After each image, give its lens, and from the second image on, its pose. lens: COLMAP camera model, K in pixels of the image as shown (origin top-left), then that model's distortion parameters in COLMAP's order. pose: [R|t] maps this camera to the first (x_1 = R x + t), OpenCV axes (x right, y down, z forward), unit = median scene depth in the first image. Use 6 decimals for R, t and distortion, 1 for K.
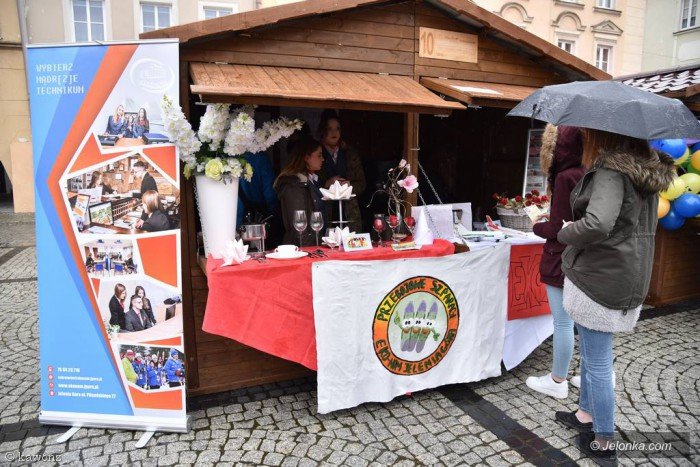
lens RADIAL K [[473.3, 0, 349.3], [0, 473.3, 233.9], [0, 0, 1]] dist [-0.099227, 0.047104]
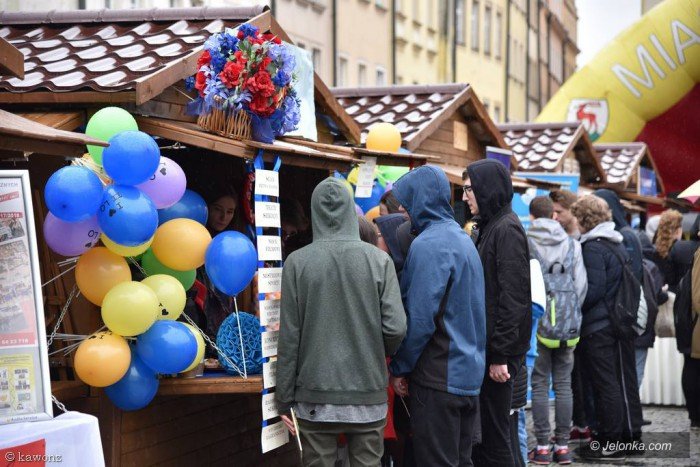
lens RADIAL K [[1778.0, 0, 352.2], [0, 1778.0, 235.0], [0, 0, 1]] dist [0.730852, 0.000000]
pose [[0.627075, -0.005963, 0.778936, -0.775196], [0.132287, 0.986261, -0.098946, 0.040330], [-0.767644, 0.165089, 0.619249, -0.365827]]
